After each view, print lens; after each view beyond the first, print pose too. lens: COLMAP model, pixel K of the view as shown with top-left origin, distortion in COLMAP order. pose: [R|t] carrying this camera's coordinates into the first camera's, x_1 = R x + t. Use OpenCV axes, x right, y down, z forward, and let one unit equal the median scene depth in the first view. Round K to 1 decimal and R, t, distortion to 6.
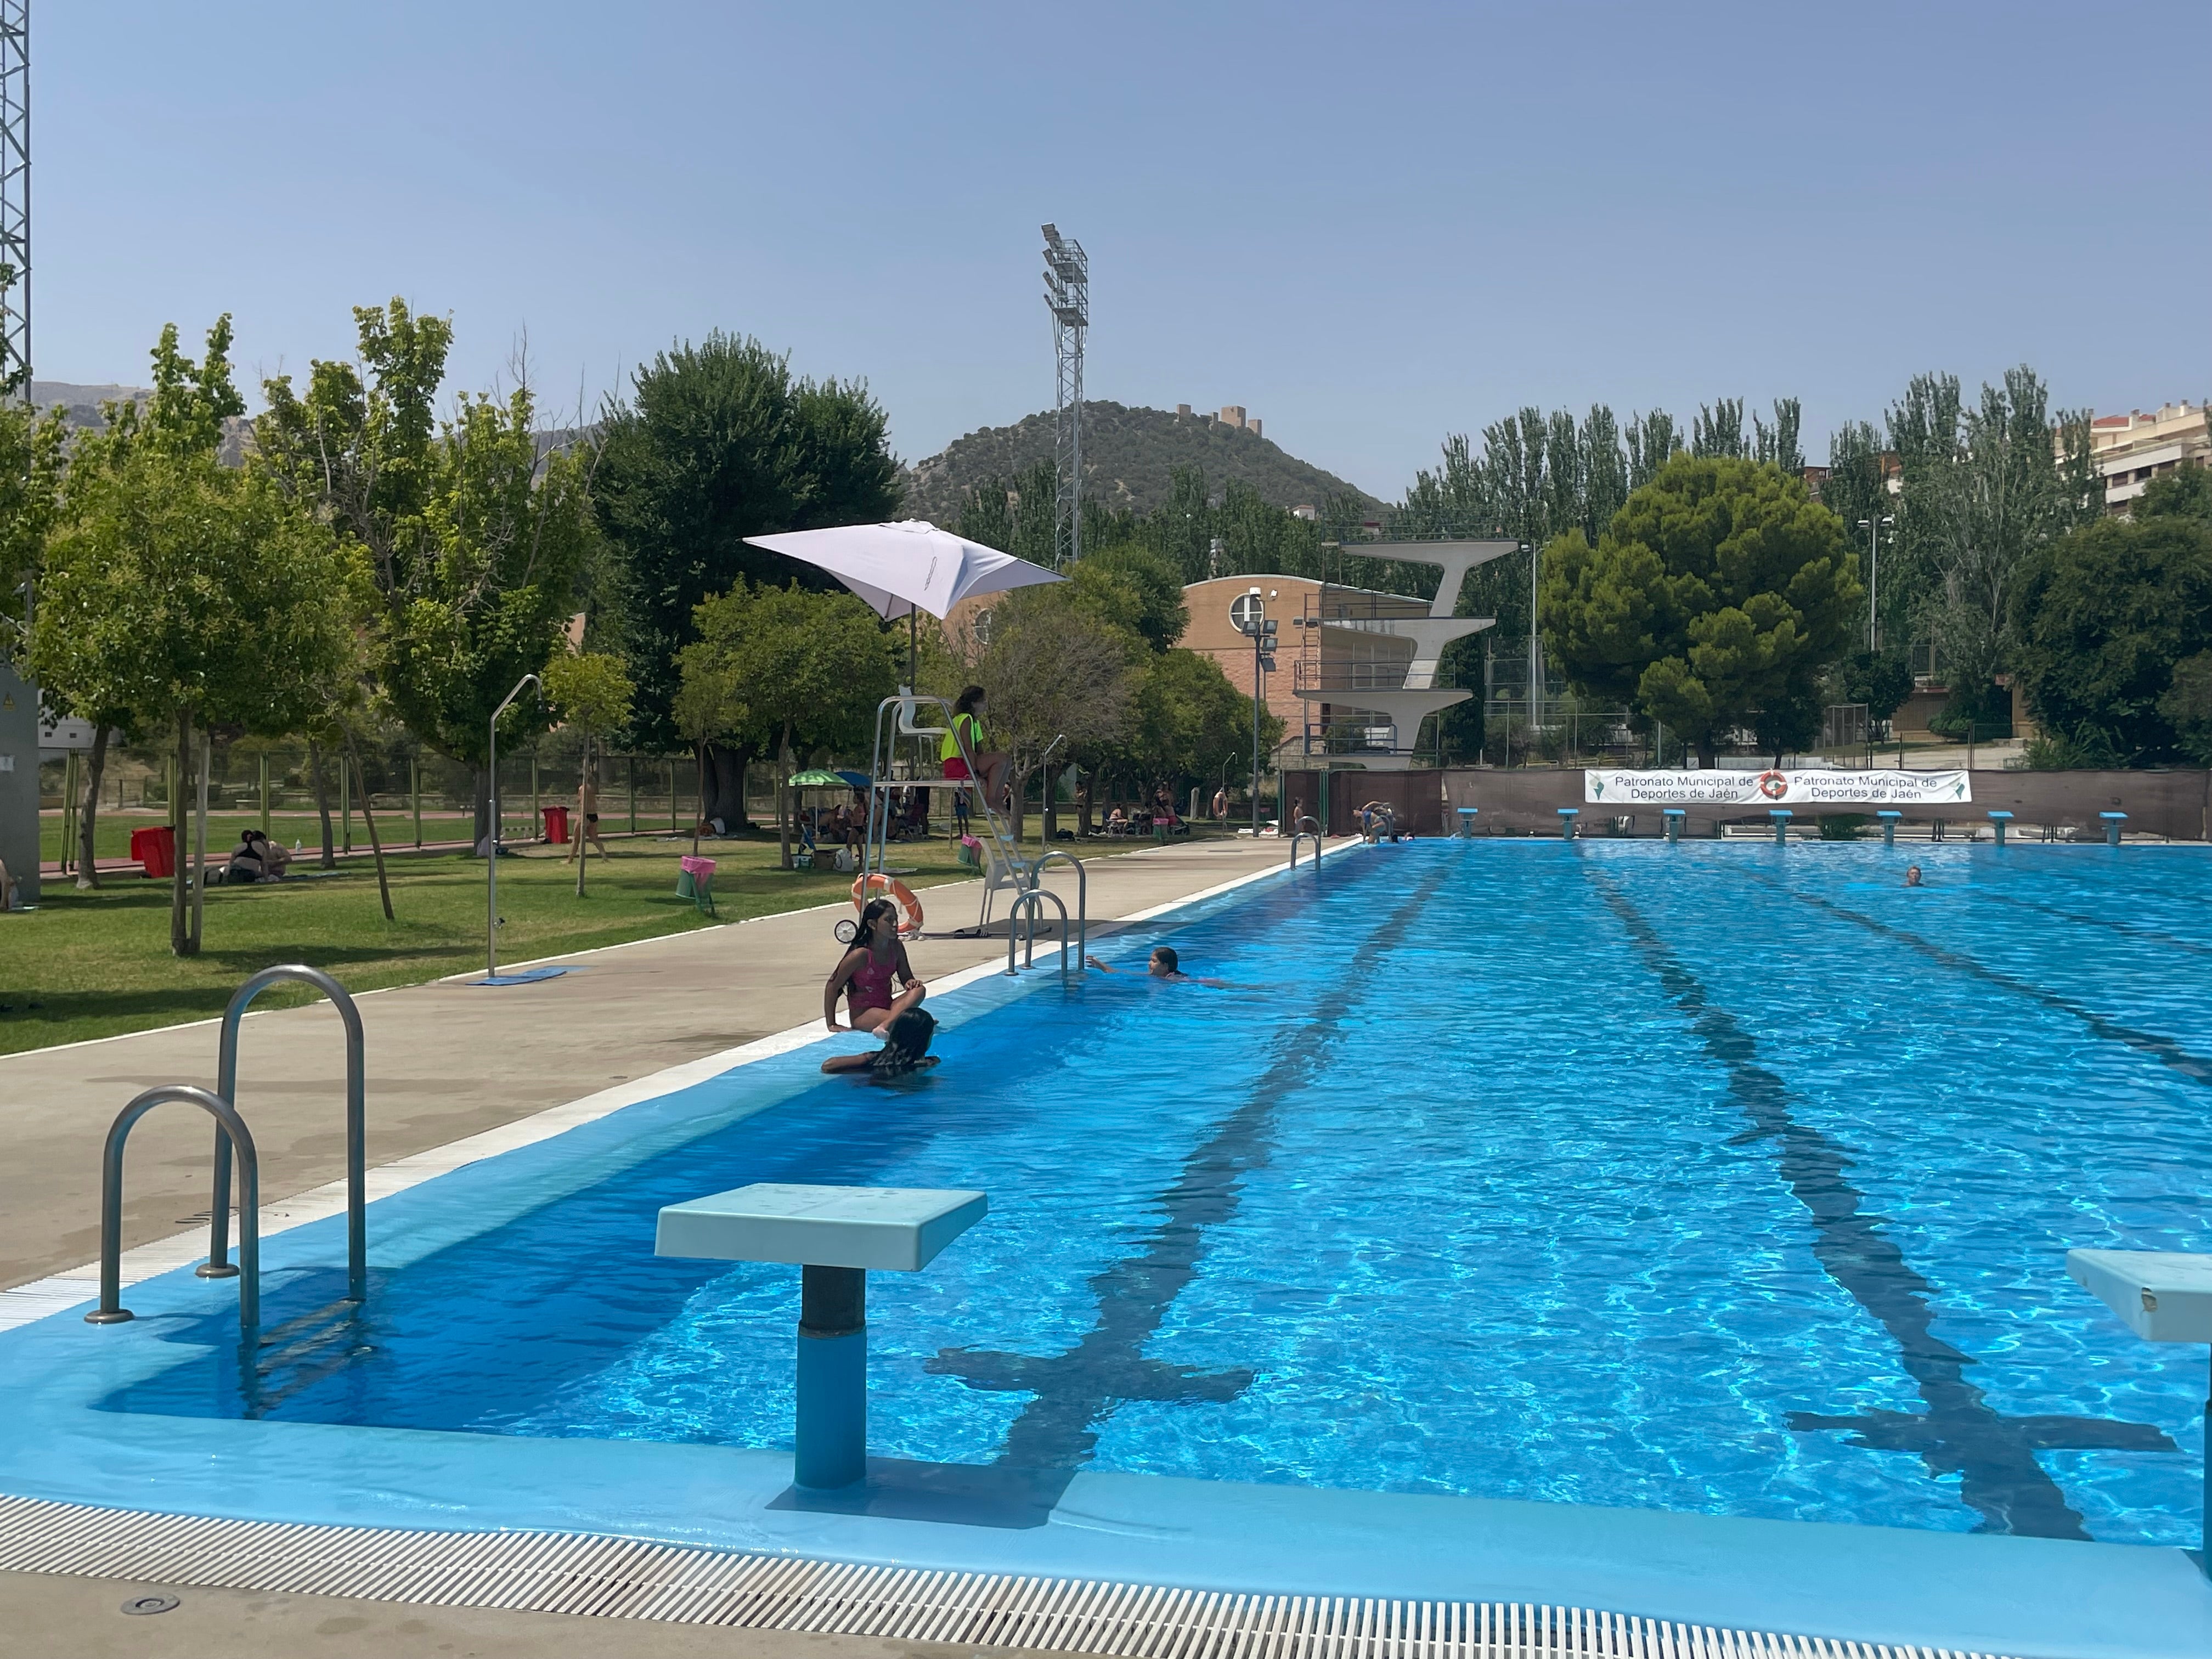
lens RADIAL K [[2183.1, 0, 1106.0], [0, 2183.1, 829.5], [0, 0, 1]] dist [0.145112, -0.289363]
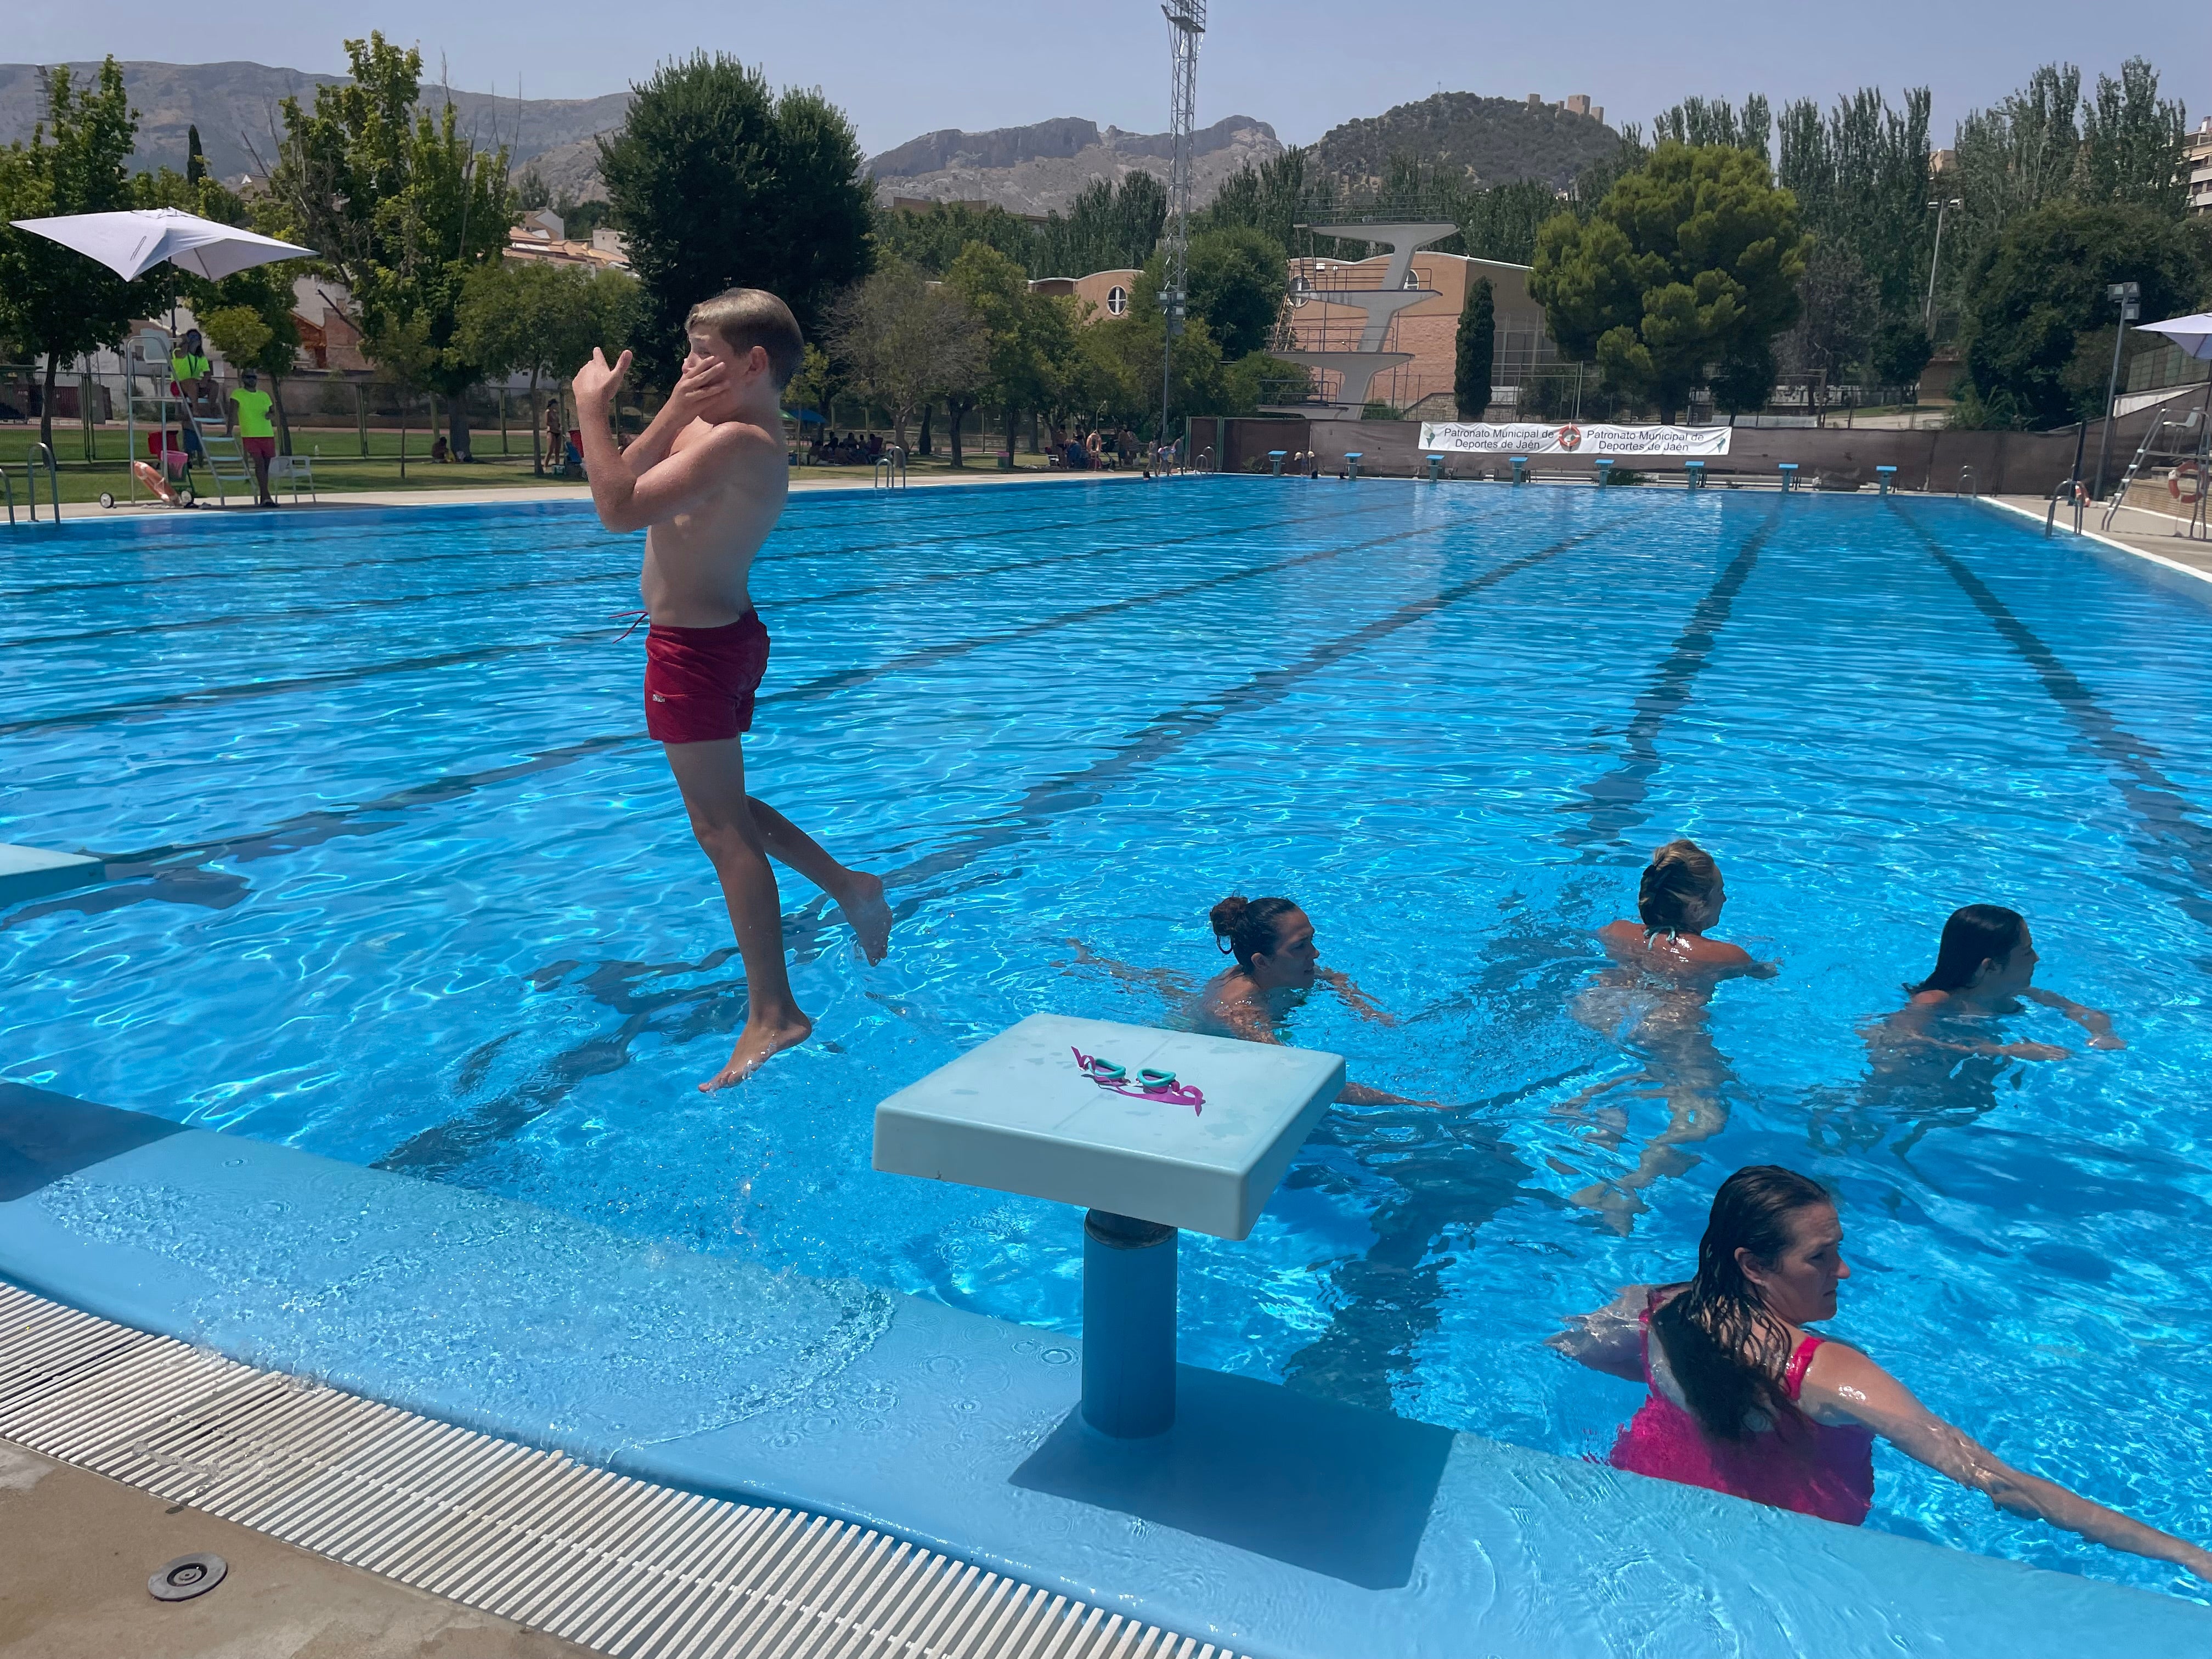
lens RADIAL K [[1725.6, 0, 1106.0], [0, 1725.6, 829.5], [0, 0, 1]] dist [0.086146, -0.121242]
pose [[0.979169, 0.066501, -0.191847, 0.177863], [-0.026028, 0.978160, 0.206217, -0.000130], [0.201371, -0.196928, 0.959515, -0.006508]]
